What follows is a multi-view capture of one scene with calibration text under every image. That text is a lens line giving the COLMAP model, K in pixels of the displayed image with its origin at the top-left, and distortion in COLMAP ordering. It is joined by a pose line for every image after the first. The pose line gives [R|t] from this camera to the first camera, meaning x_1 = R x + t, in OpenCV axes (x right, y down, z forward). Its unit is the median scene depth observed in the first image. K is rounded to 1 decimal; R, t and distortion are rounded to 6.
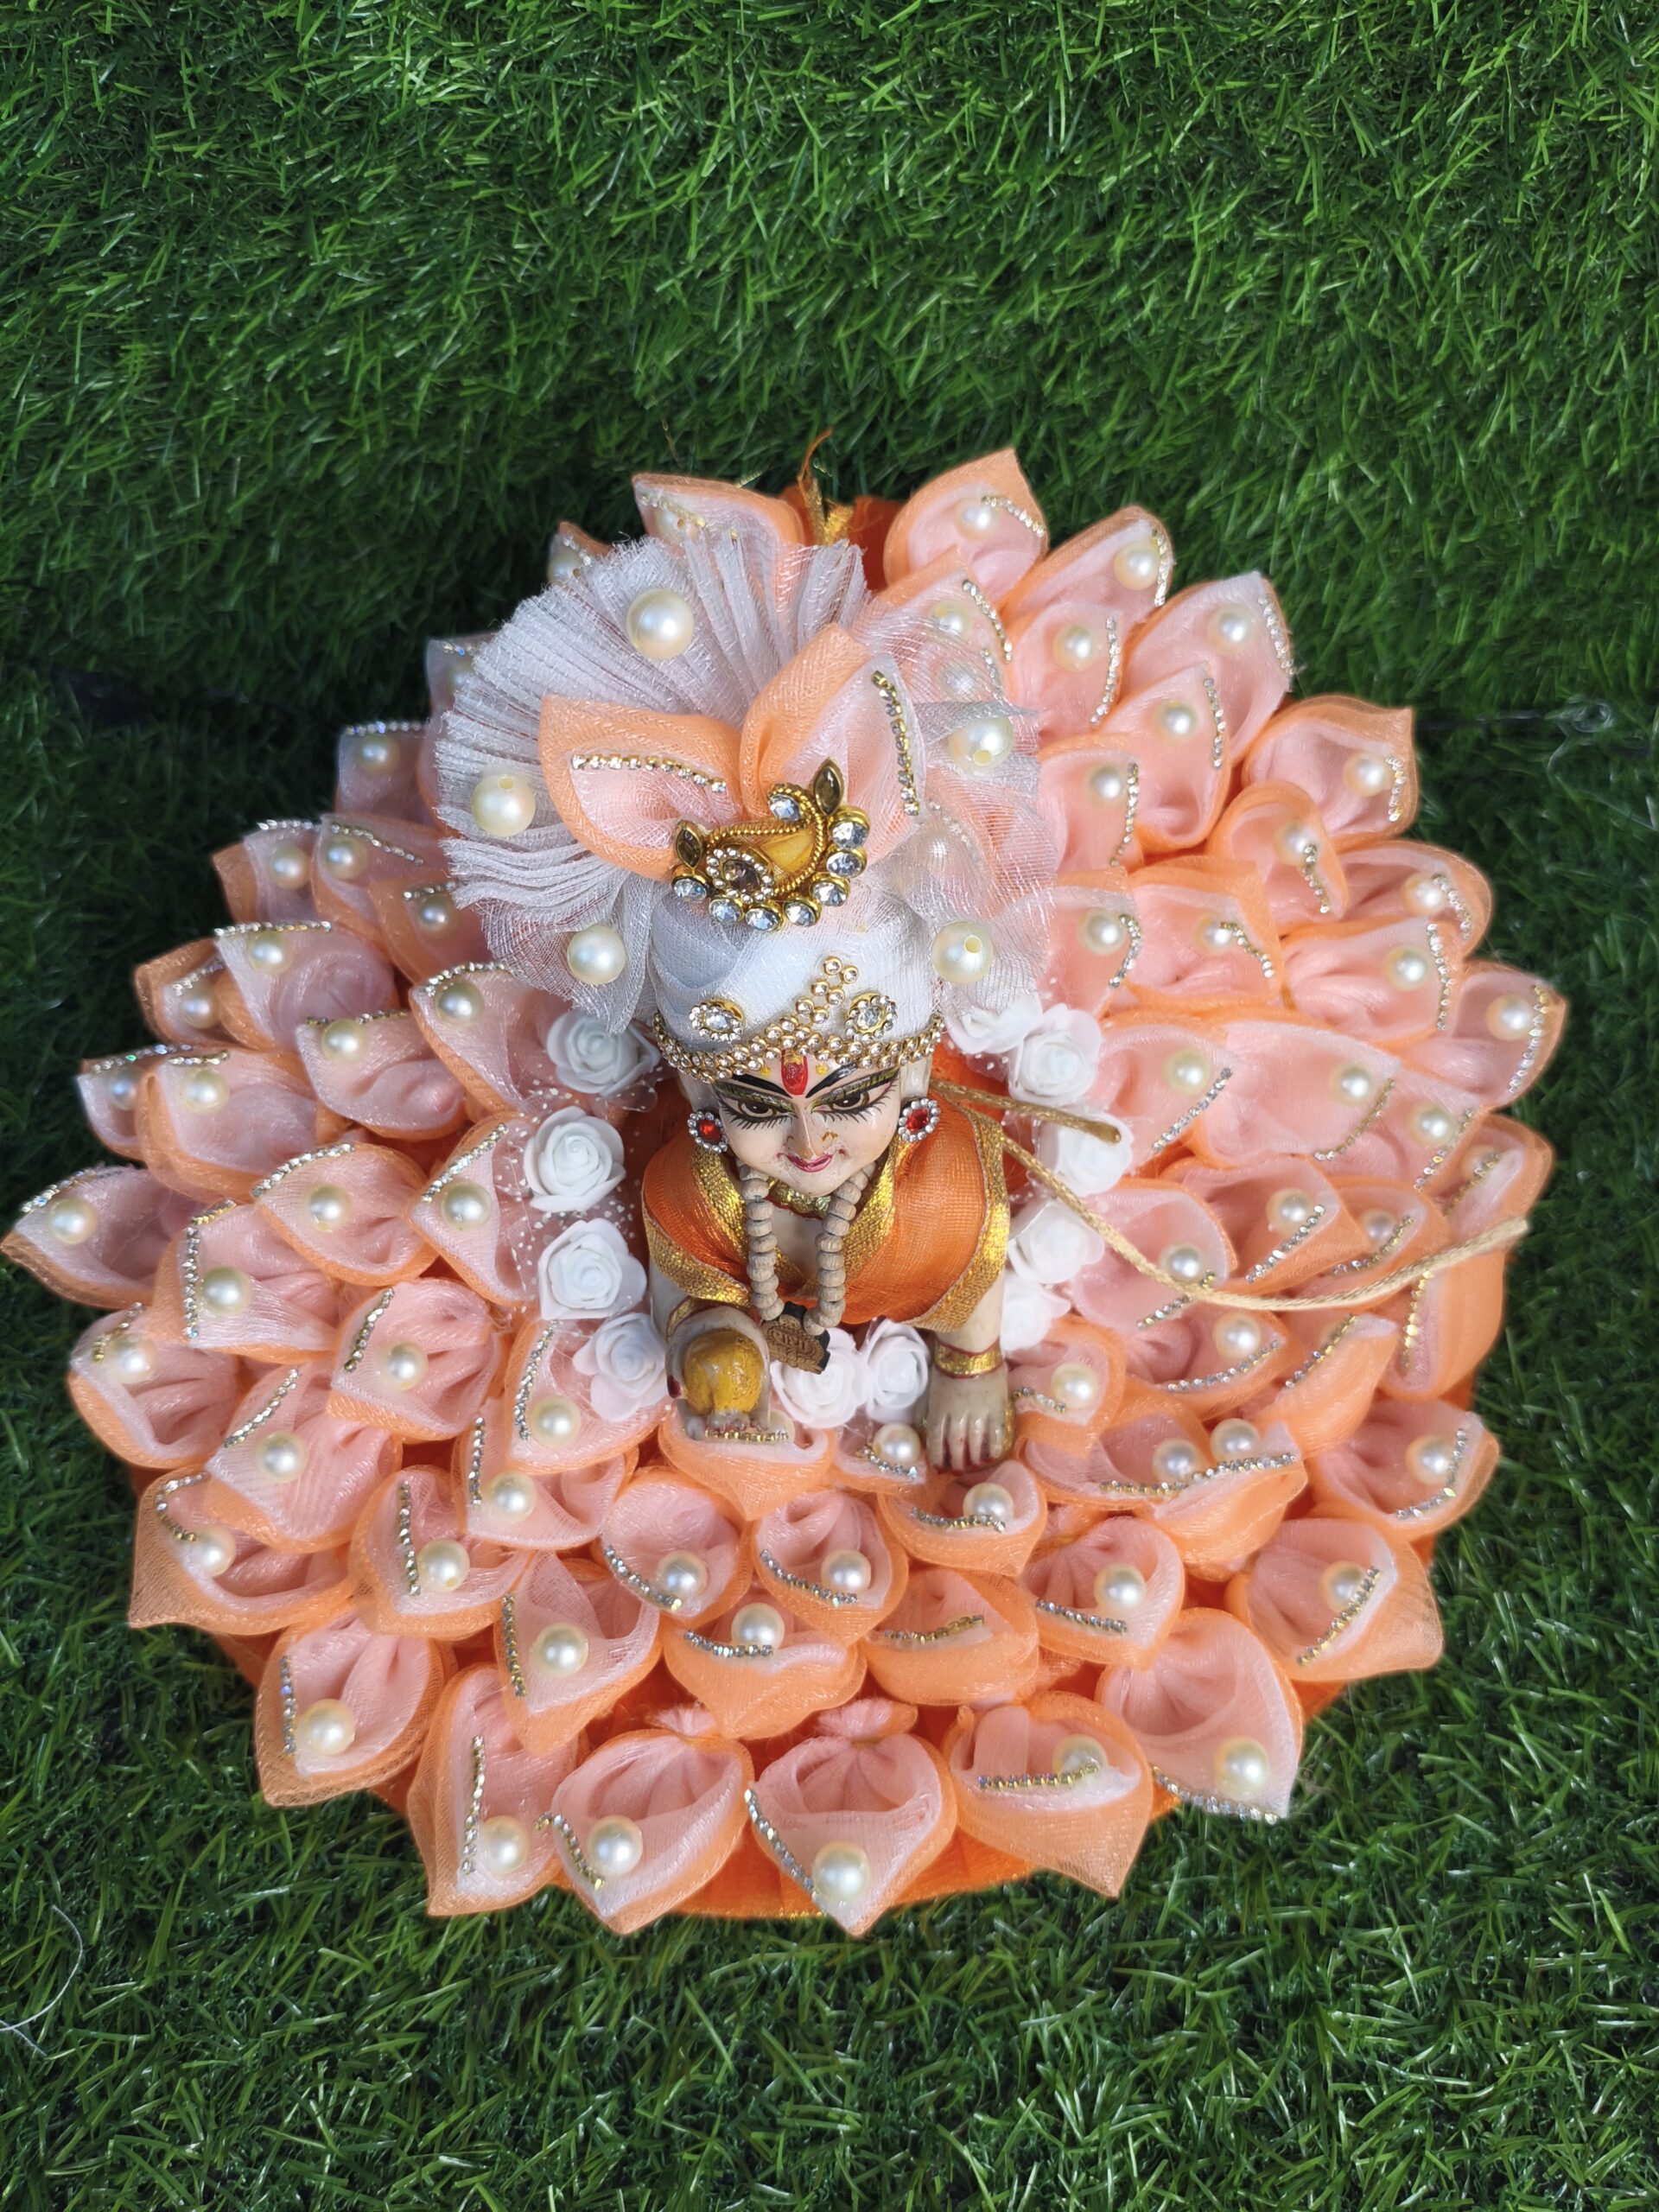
lens RADIAL K [[1736.3, 0, 826.6], [0, 1736.3, 1091.5], [0, 0, 1]] dist [-0.010950, -0.038651]
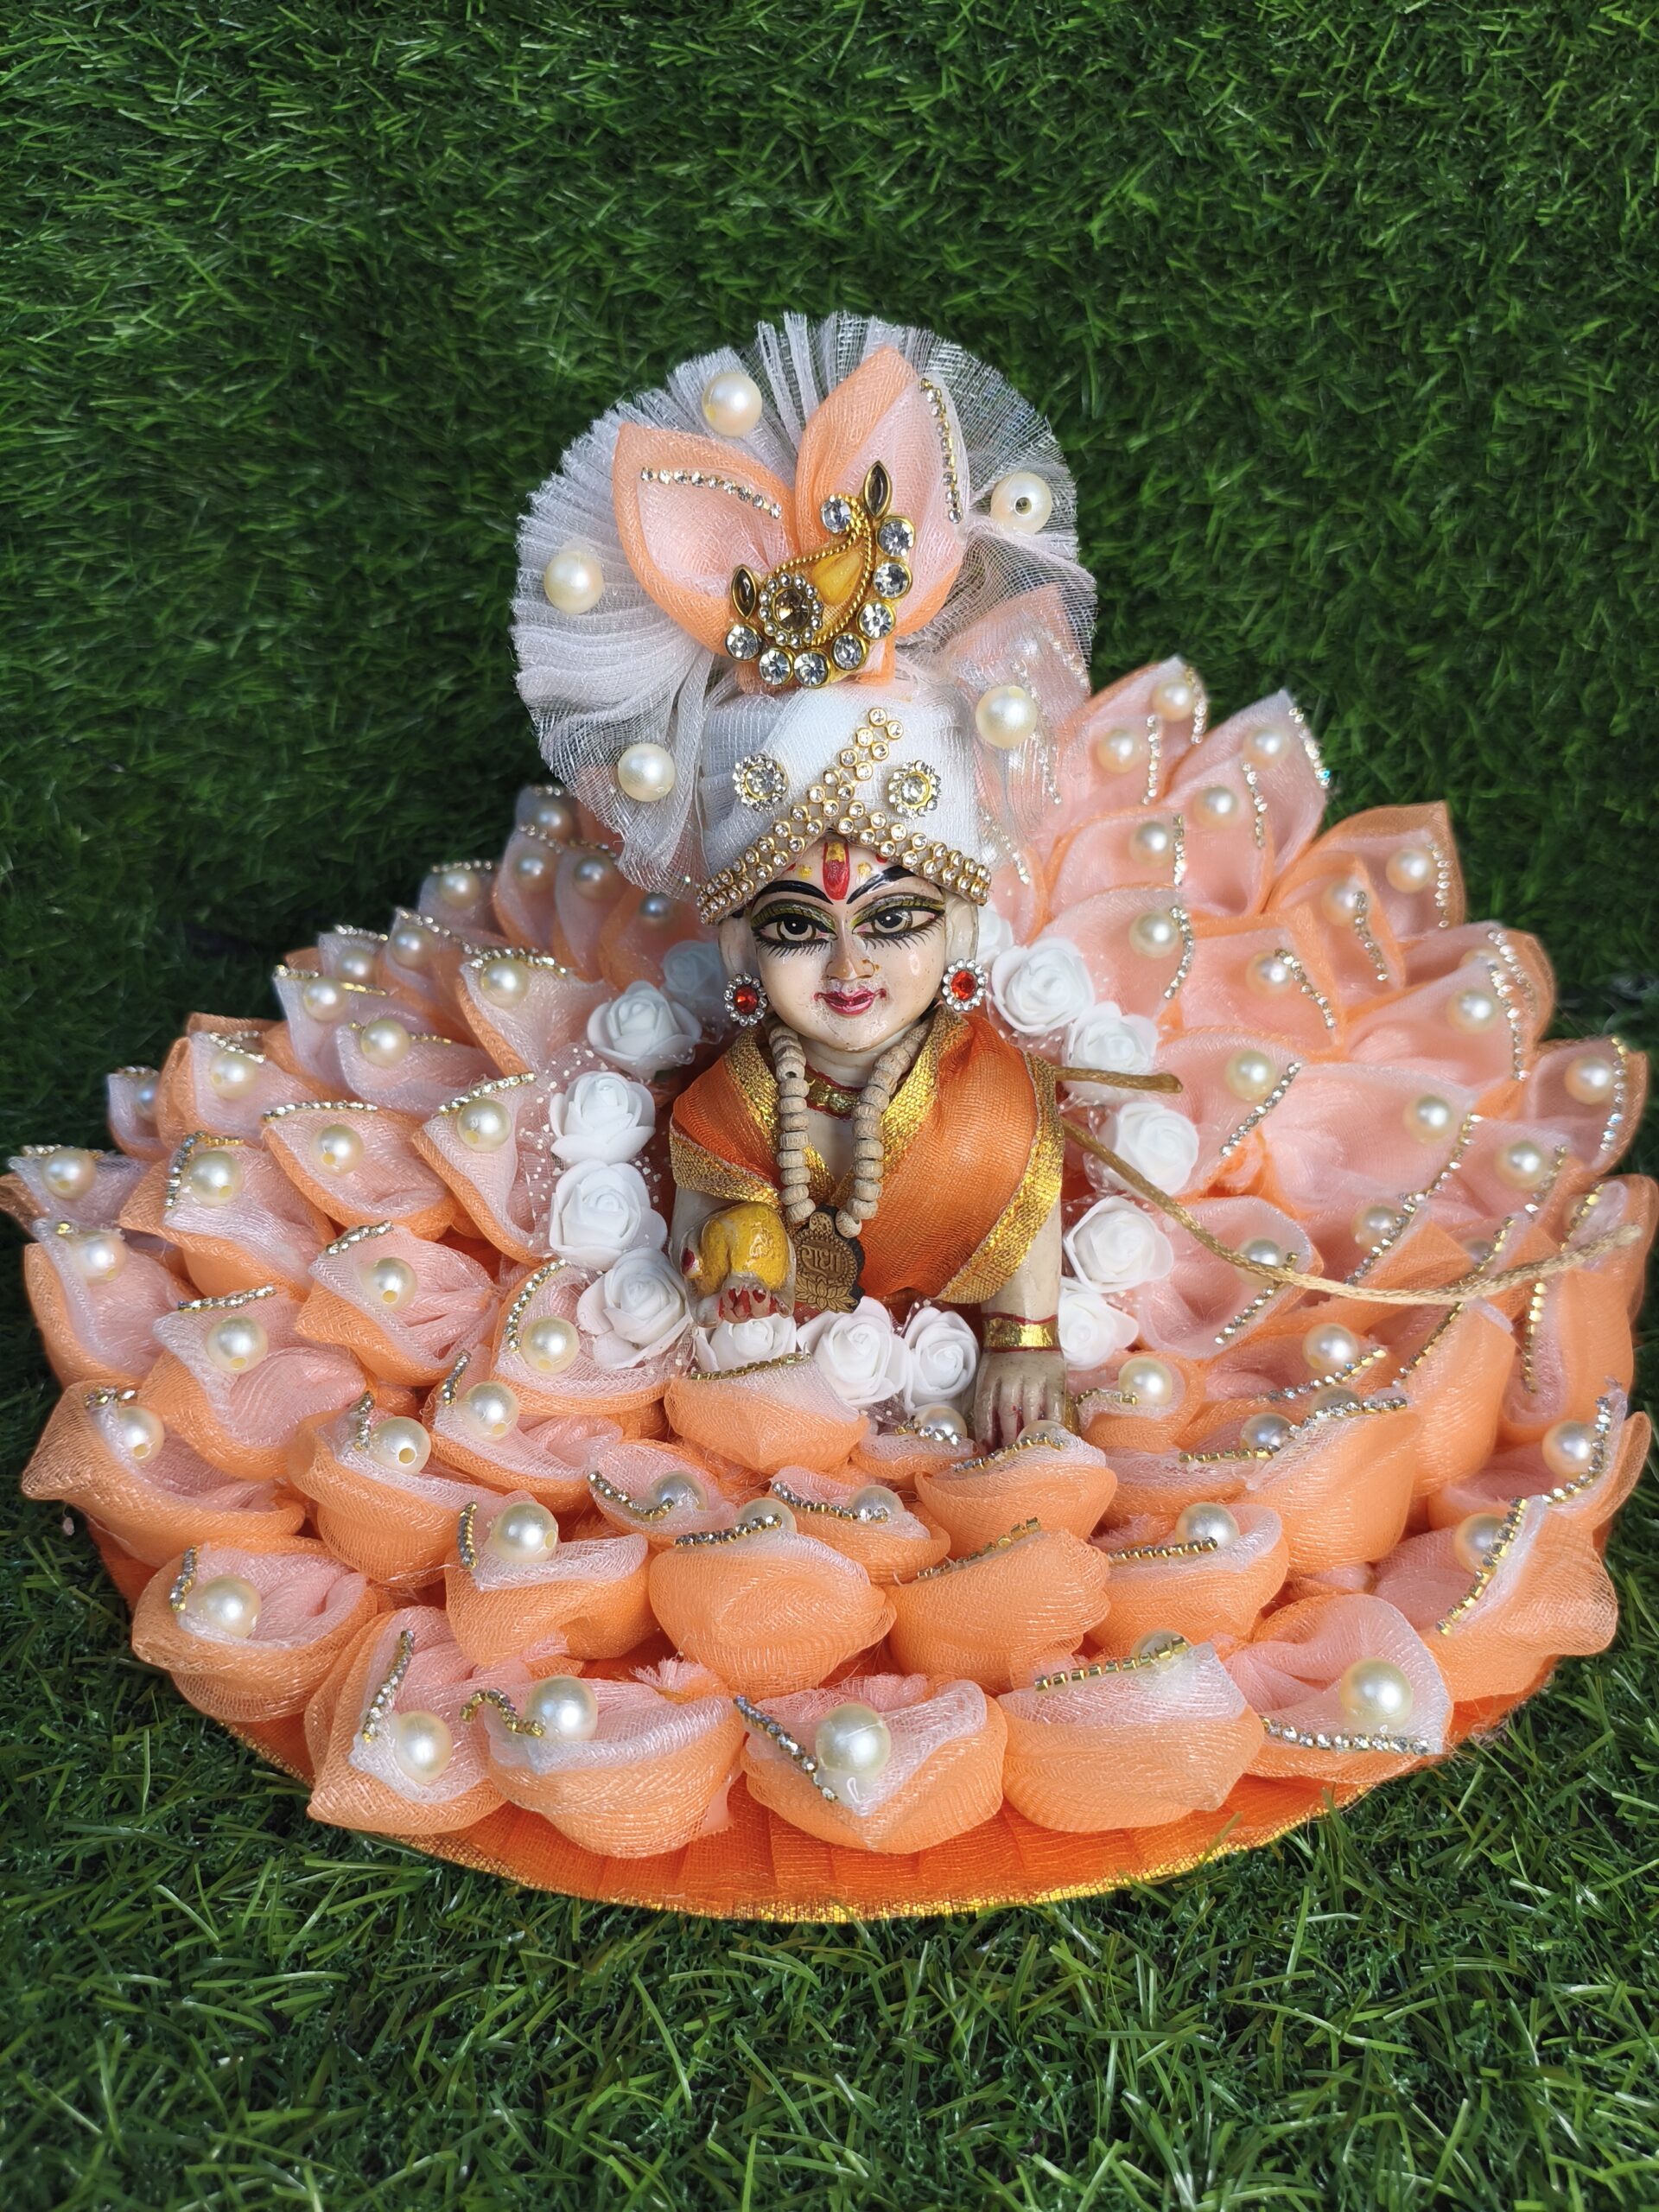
lens RADIAL K [[1736.3, 0, 823.8], [0, 1736.3, 1105.6], [0, 0, 1]] dist [-0.010950, -0.038651]
pose [[0.998414, 0.024685, -0.050600, 0.024034], [-0.045557, 0.882294, -0.468489, 0.499558], [0.033080, 0.470052, 0.882019, 0.173744]]
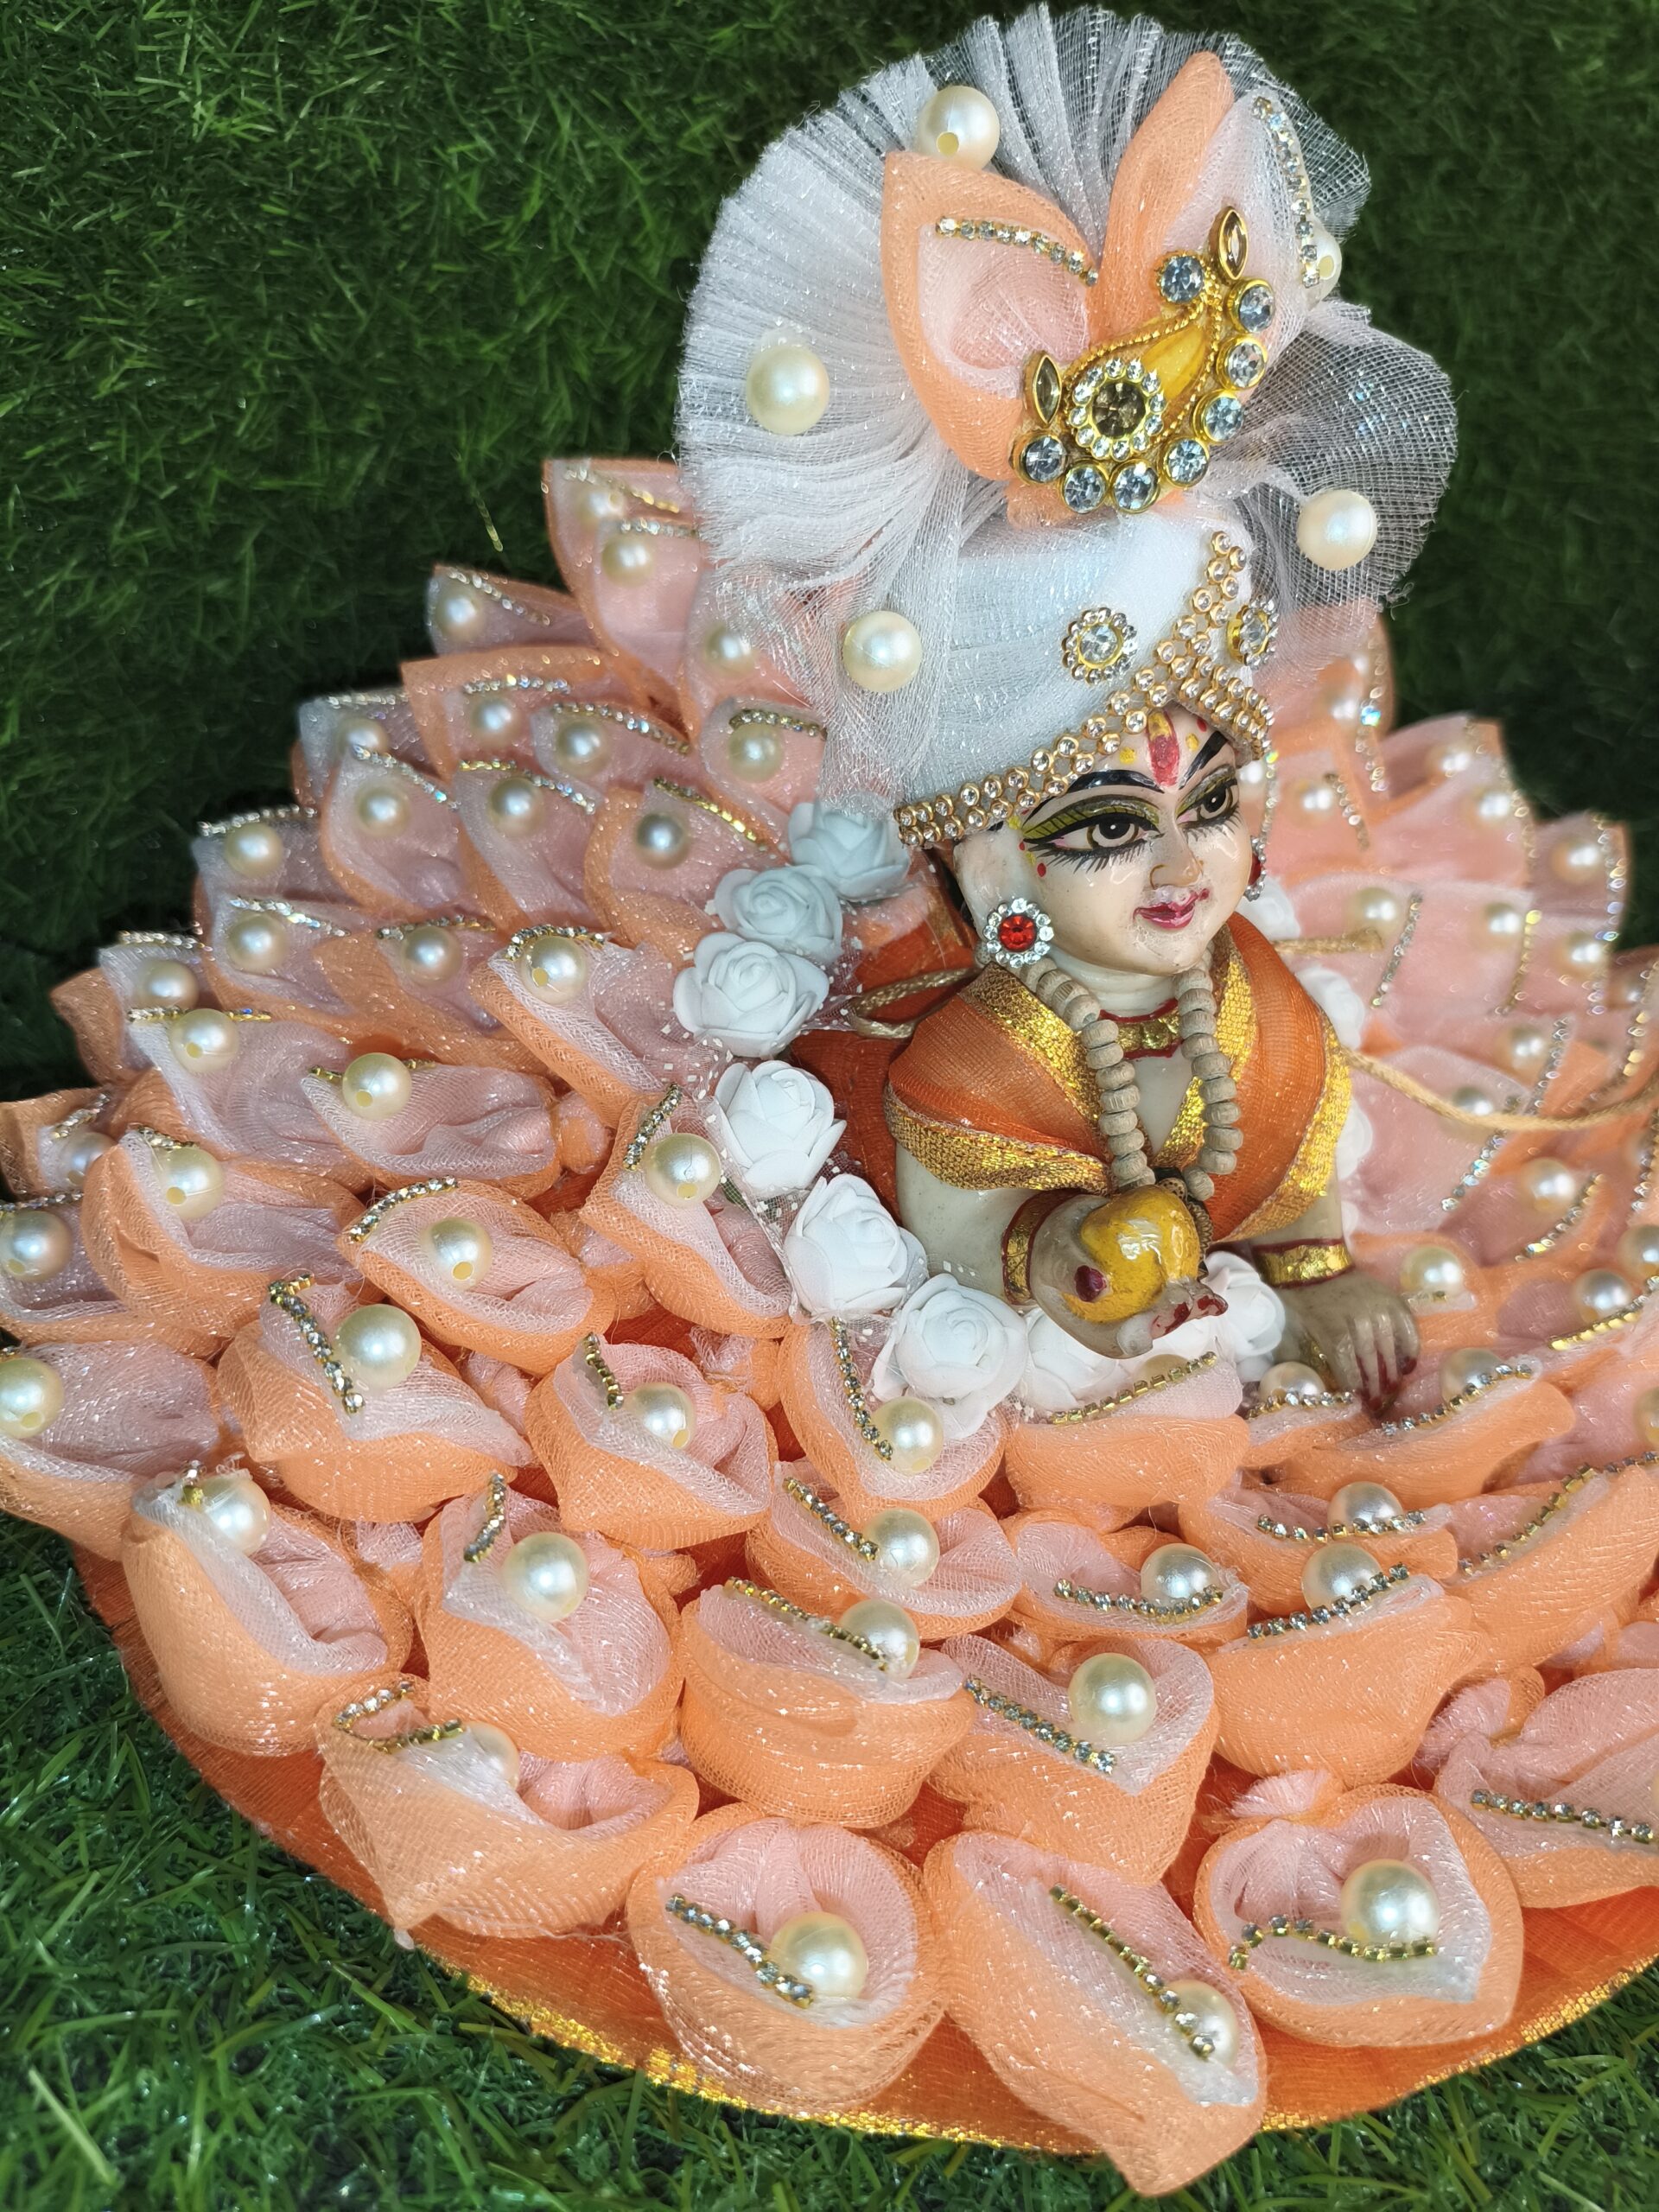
lens RADIAL K [[1736.3, 0, 826.9], [0, 1736.3, 1089.5], [0, 0, 1]] dist [-0.010950, -0.038651]
pose [[0.908398, -0.192400, 0.371207, -0.410495], [0.324089, 0.884947, -0.334418, 0.289471], [-0.264156, 0.424089, 0.866239, 0.390727]]
